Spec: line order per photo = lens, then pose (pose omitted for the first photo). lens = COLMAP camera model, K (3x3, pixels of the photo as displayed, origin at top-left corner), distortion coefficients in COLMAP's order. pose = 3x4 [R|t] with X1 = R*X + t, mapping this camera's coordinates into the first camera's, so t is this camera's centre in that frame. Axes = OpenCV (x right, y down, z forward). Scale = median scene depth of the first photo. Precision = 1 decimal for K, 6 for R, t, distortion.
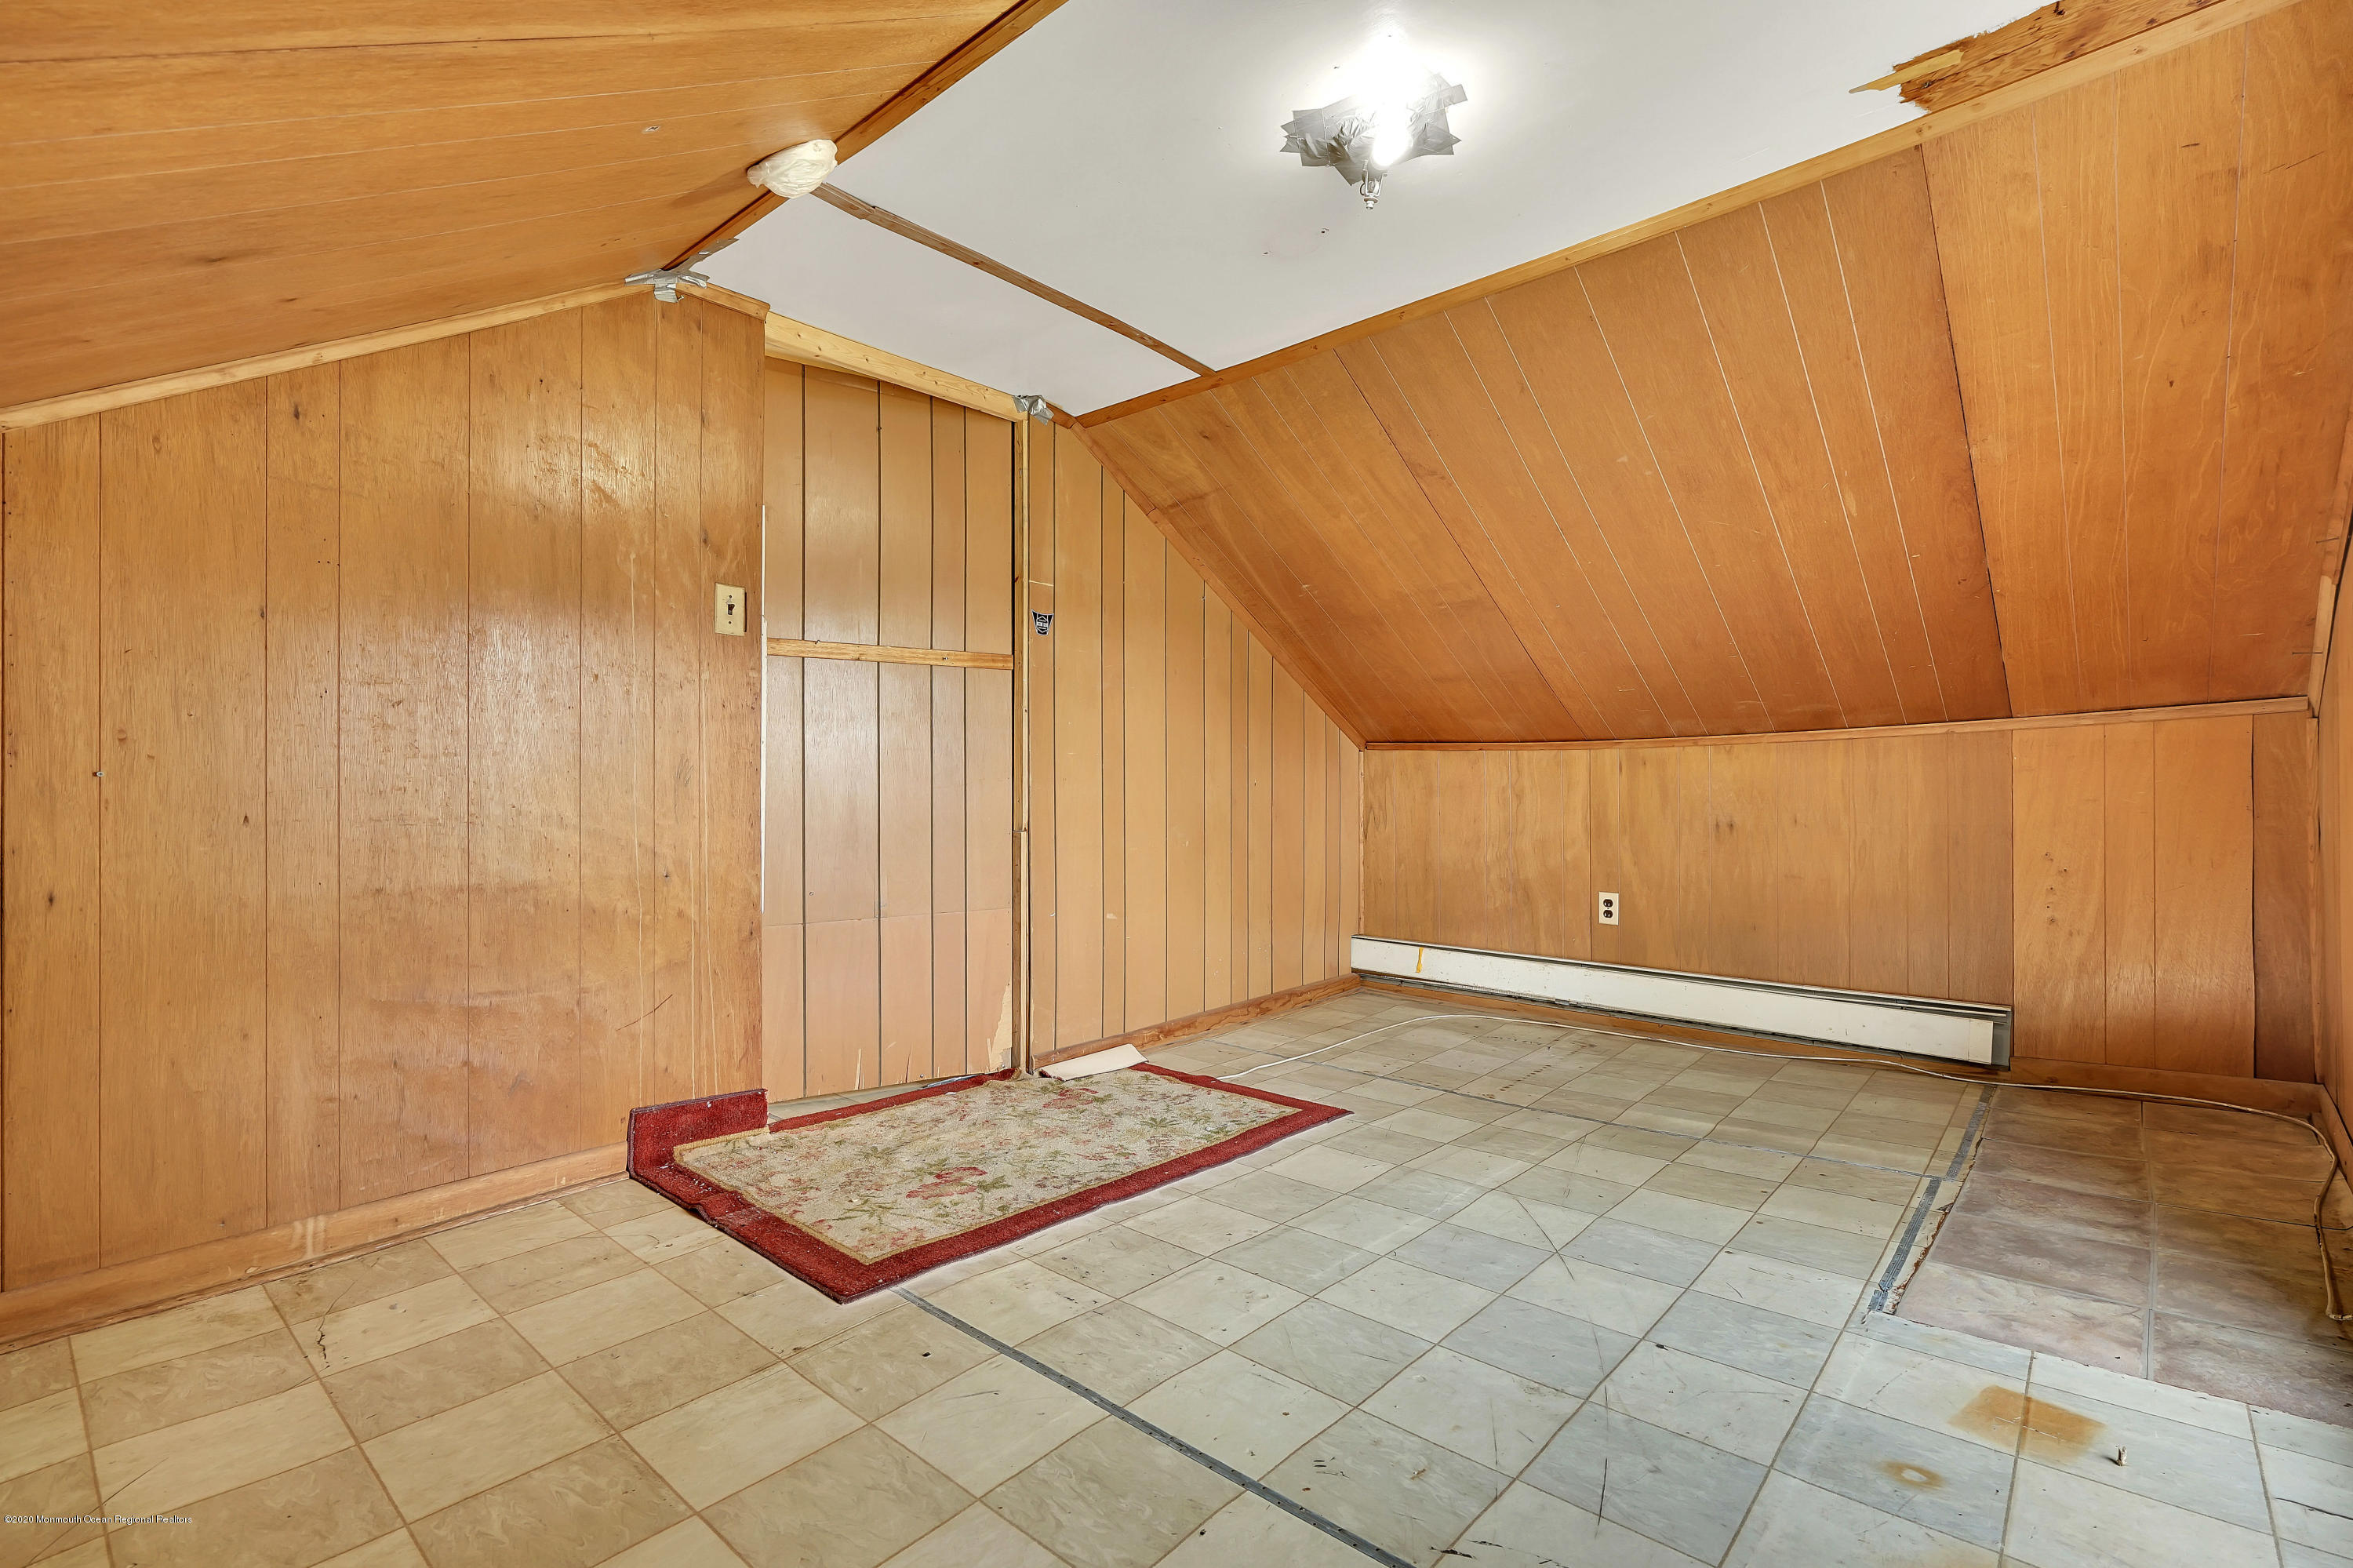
lens RADIAL K [[1079.8, 0, 1178.3], [0, 1079.8, 789.5], [0, 0, 1]] dist [-0.005712, 0.001732]
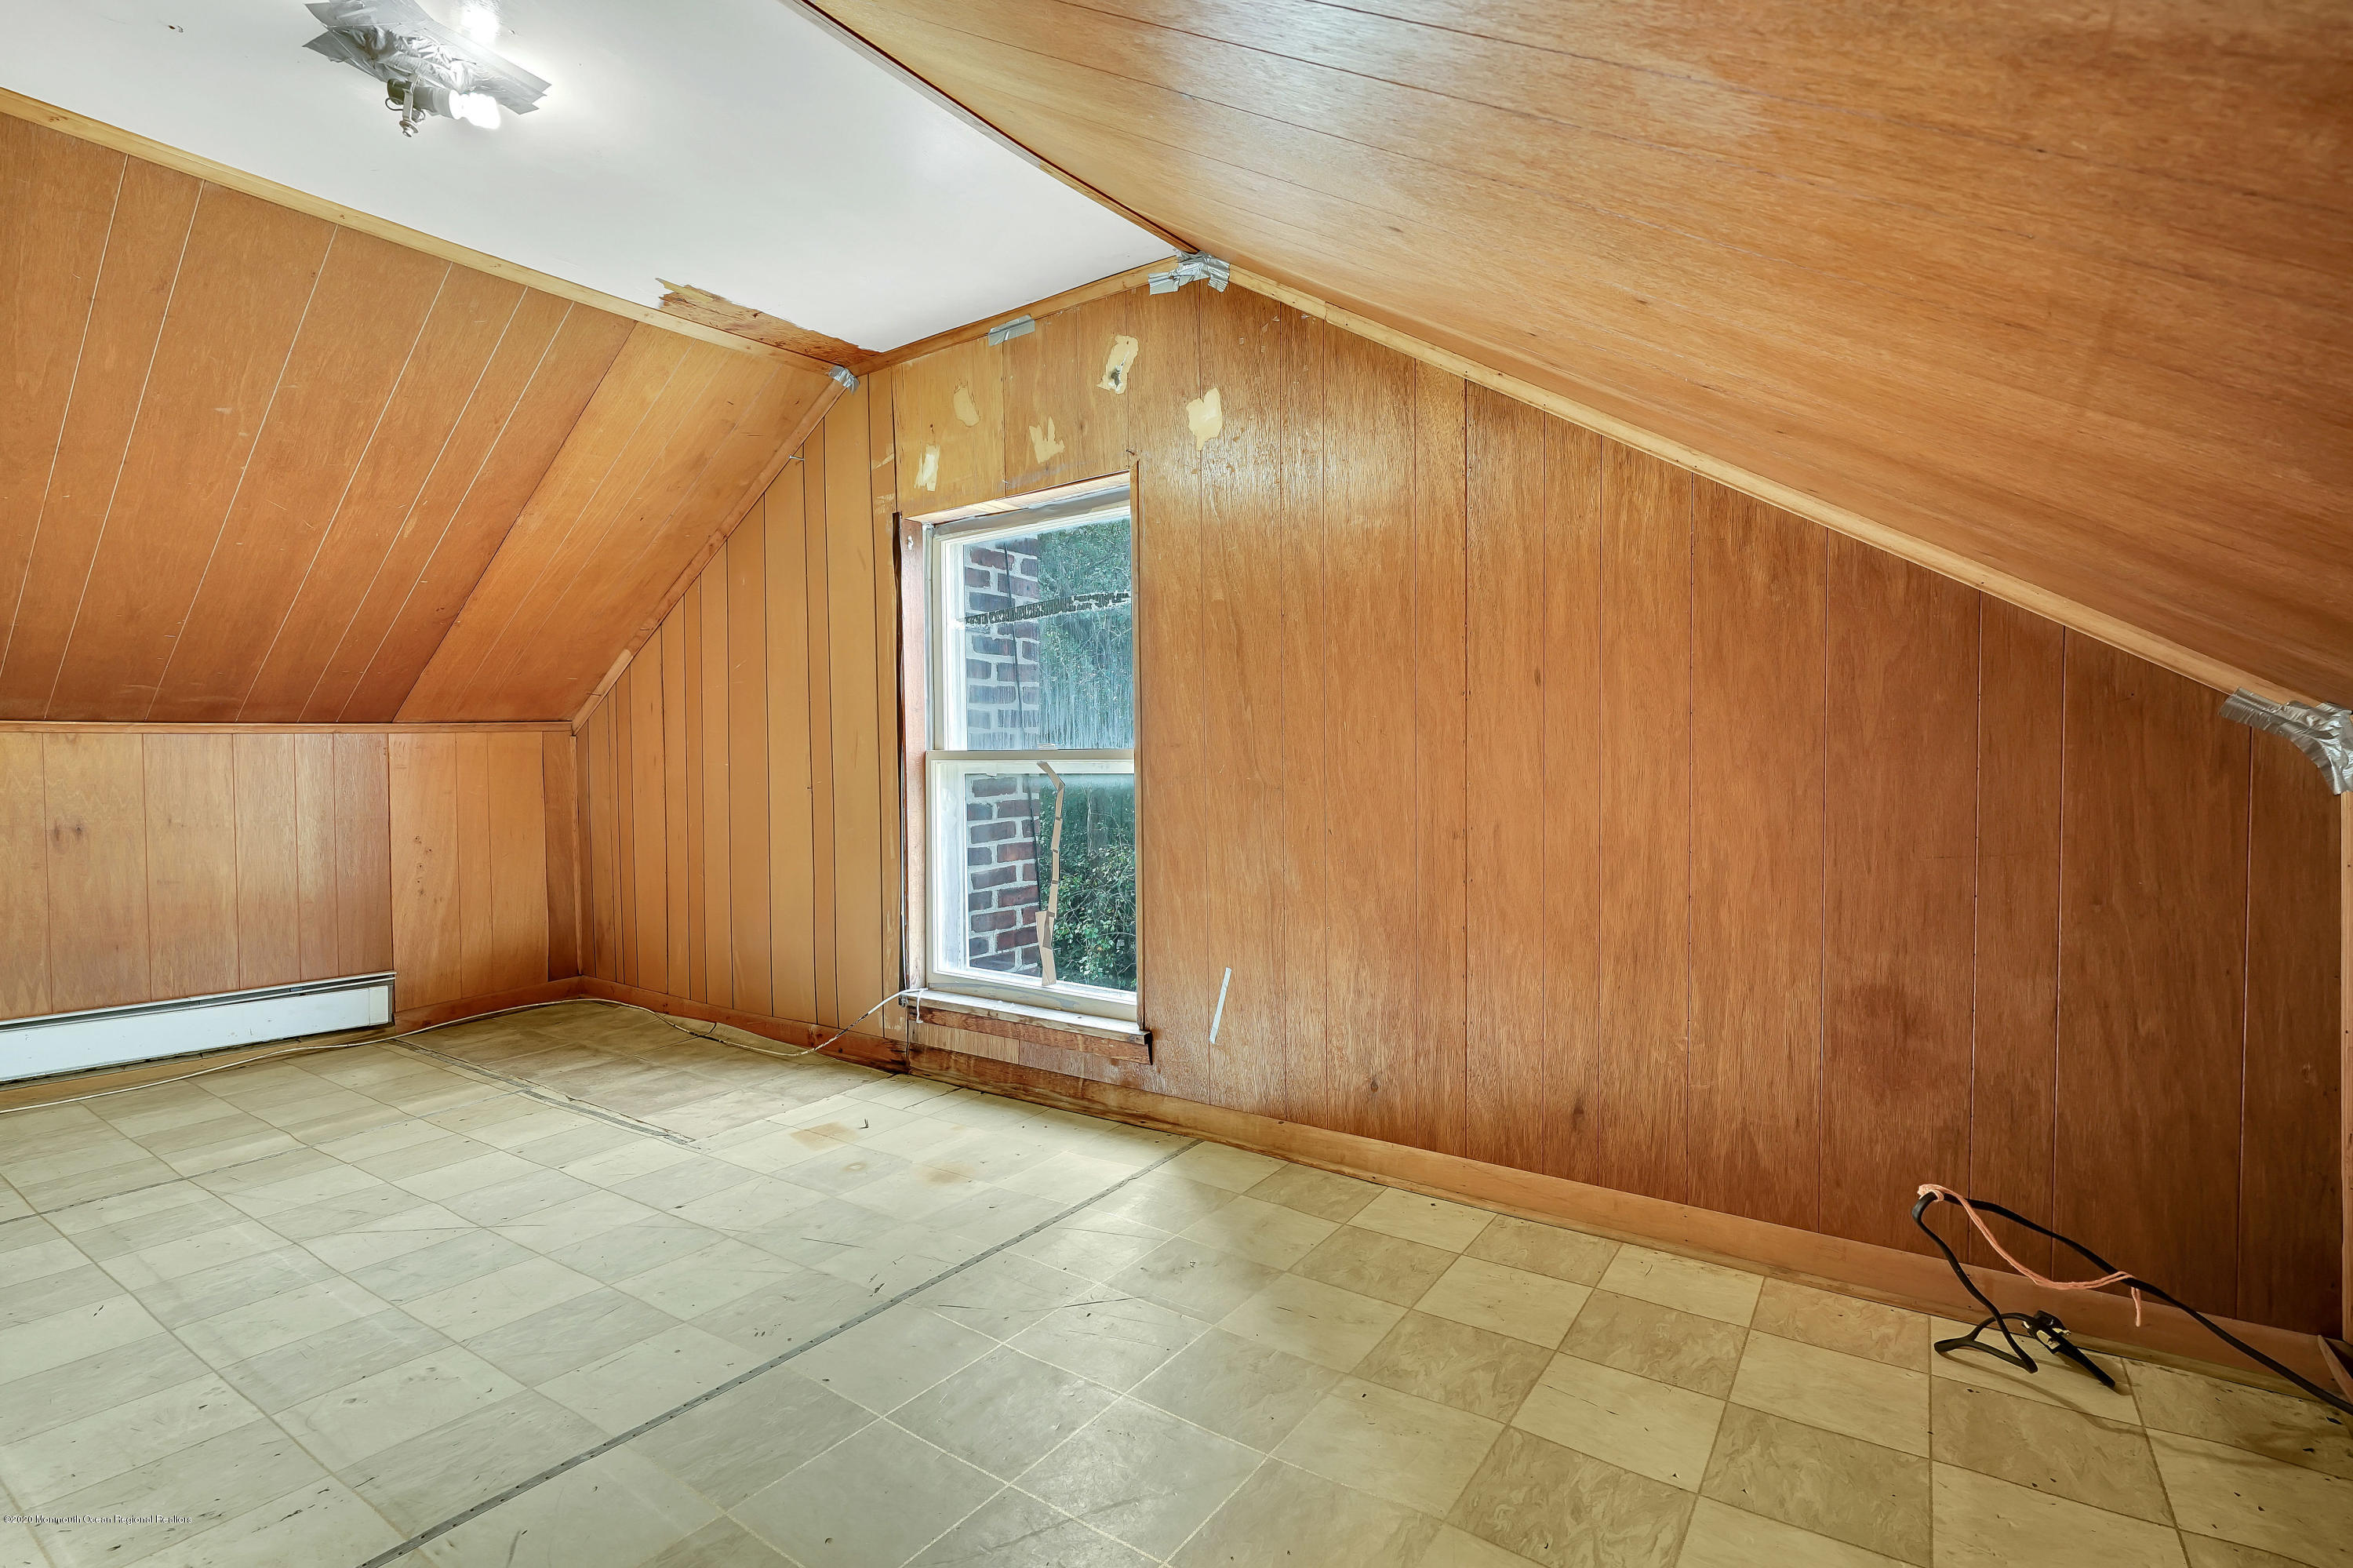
lens RADIAL K [[1079.8, 0, 1192.6], [0, 1079.8, 803.6], [0, 0, 1]] dist [-0.005712, 0.001732]
pose [[-0.133113, -0.021902, 0.990859, -0.545716], [0.007492, 0.999705, 0.023104, 0.000068], [-0.991073, 0.010499, -0.132910, 0.323805]]
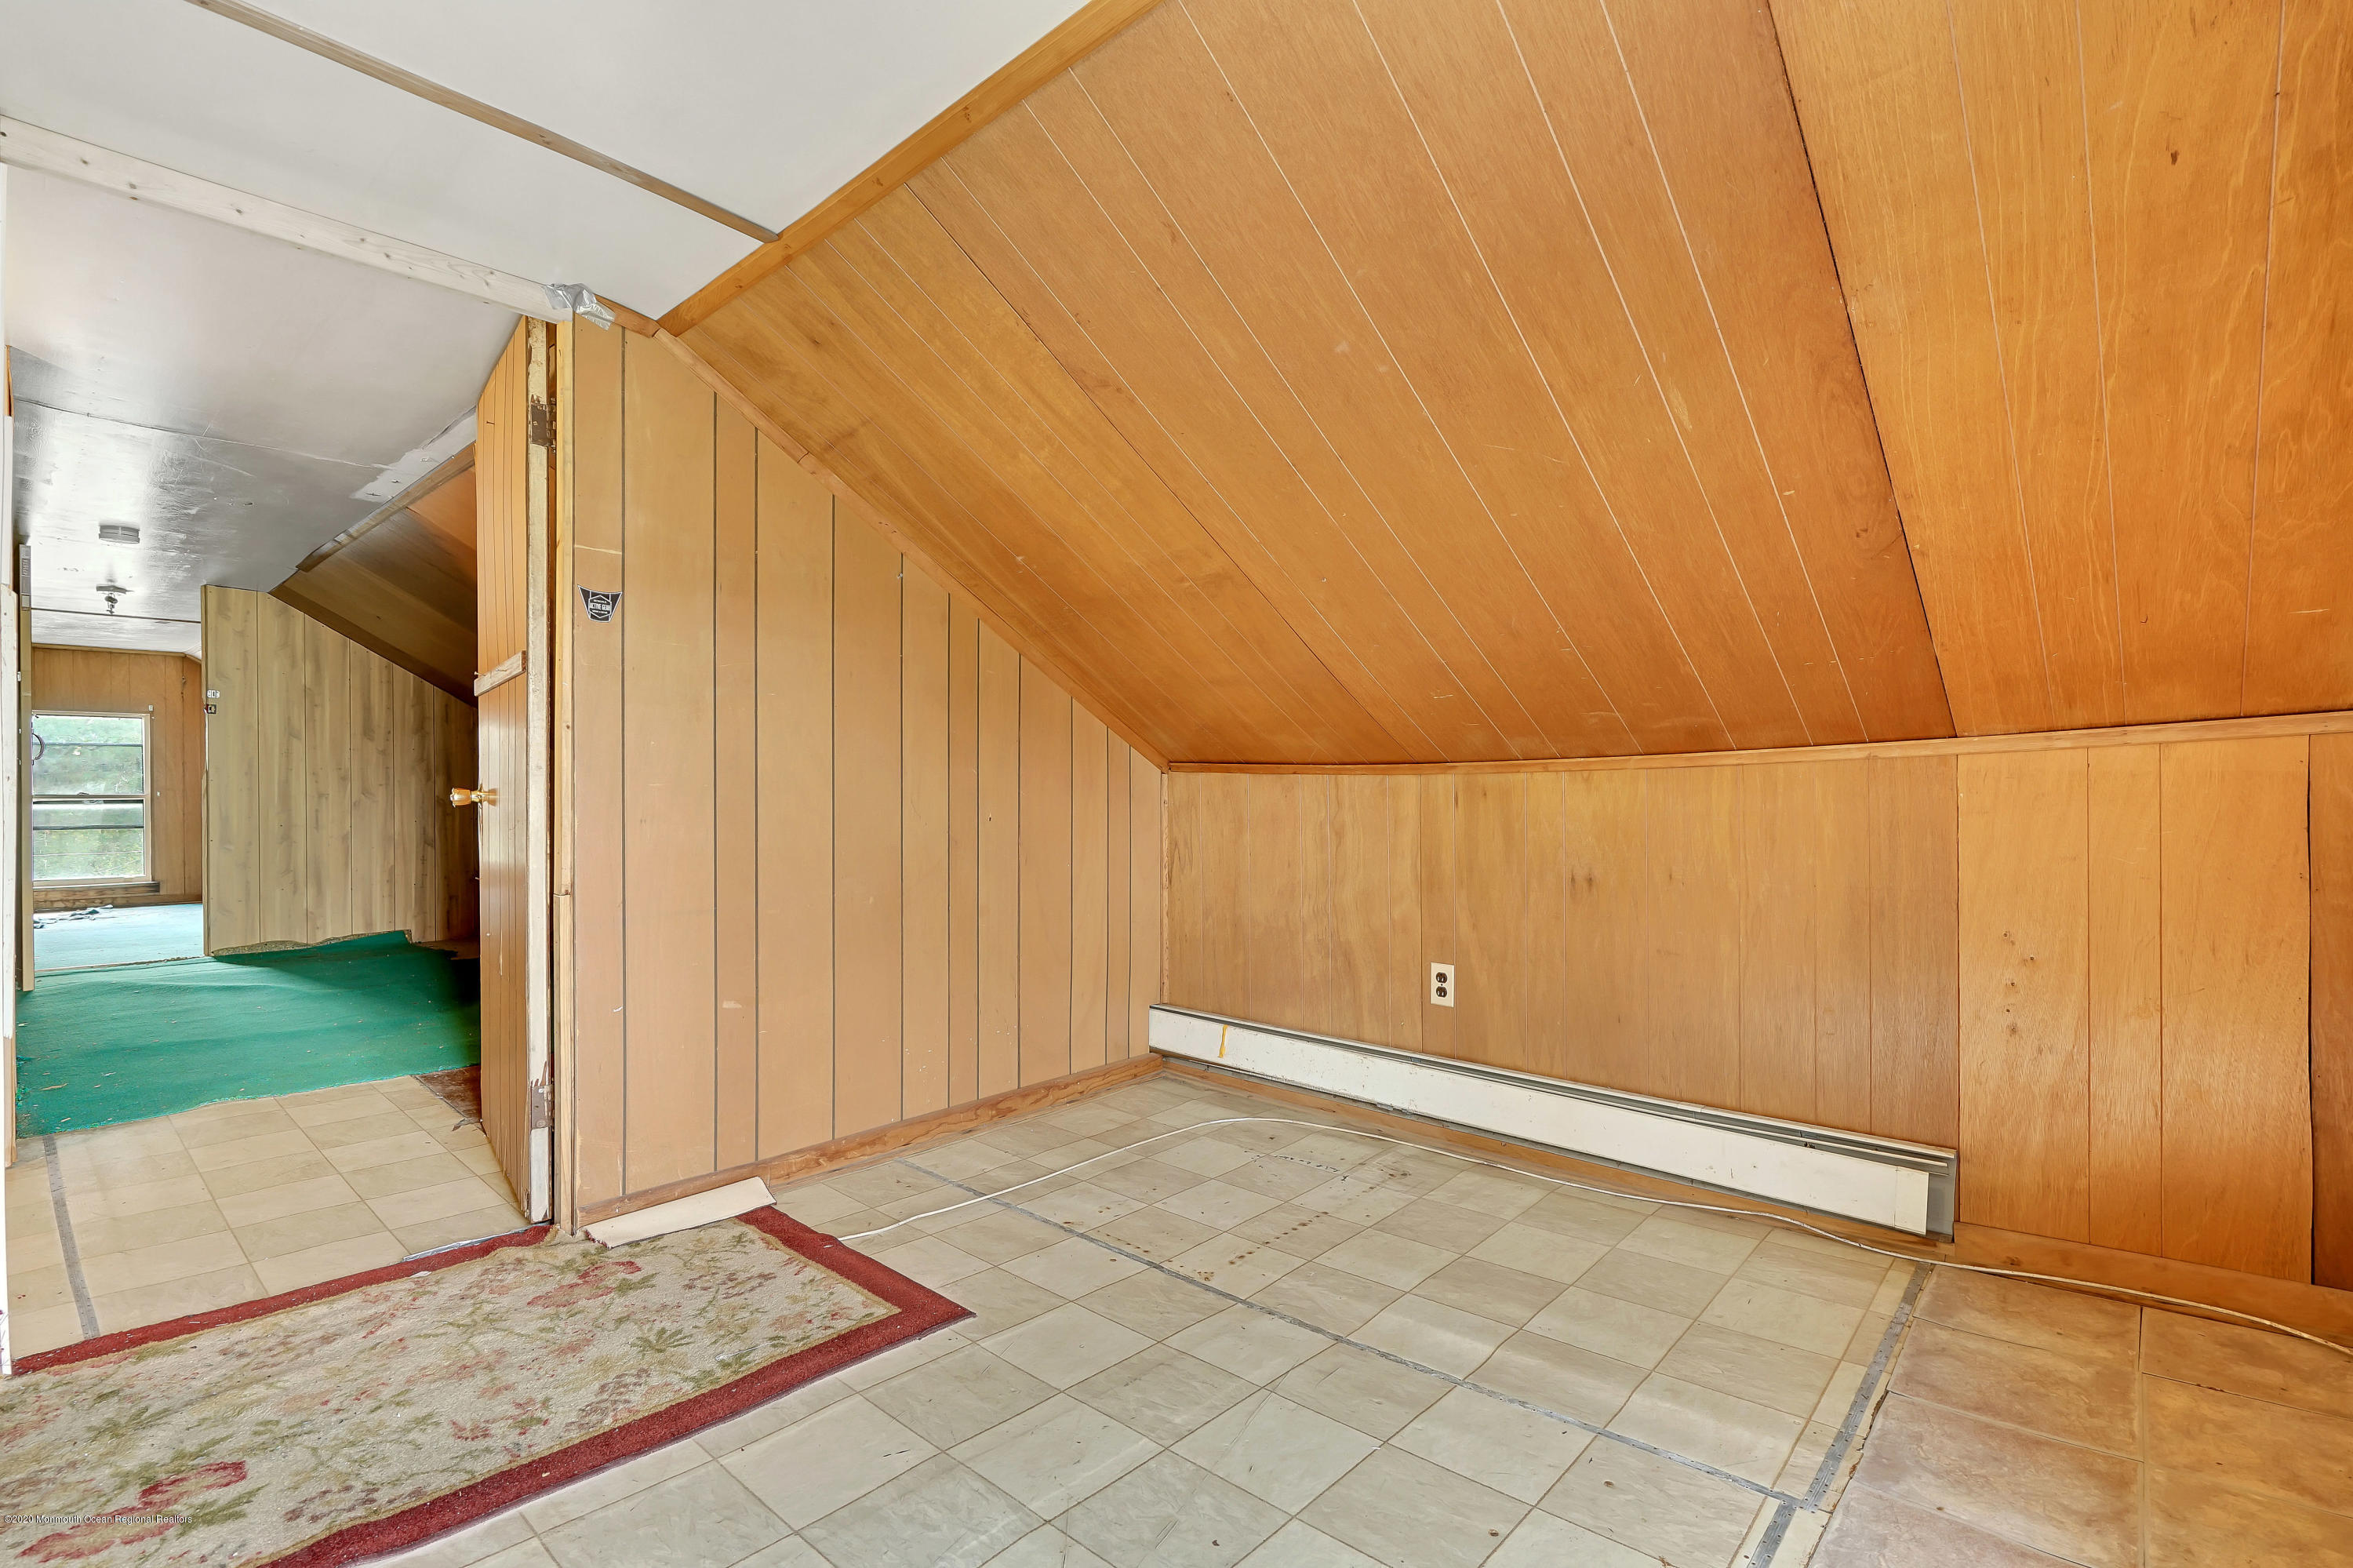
lens RADIAL K [[1079.8, 0, 1188.0], [0, 1079.8, 792.6], [0, 0, 1]] dist [-0.005712, 0.001732]
pose [[0.999940, 0.001151, -0.010867, 0.311939], [-0.001169, 0.999998, -0.001632, -0.032086], [0.010865, 0.001644, 0.999940, 0.326128]]
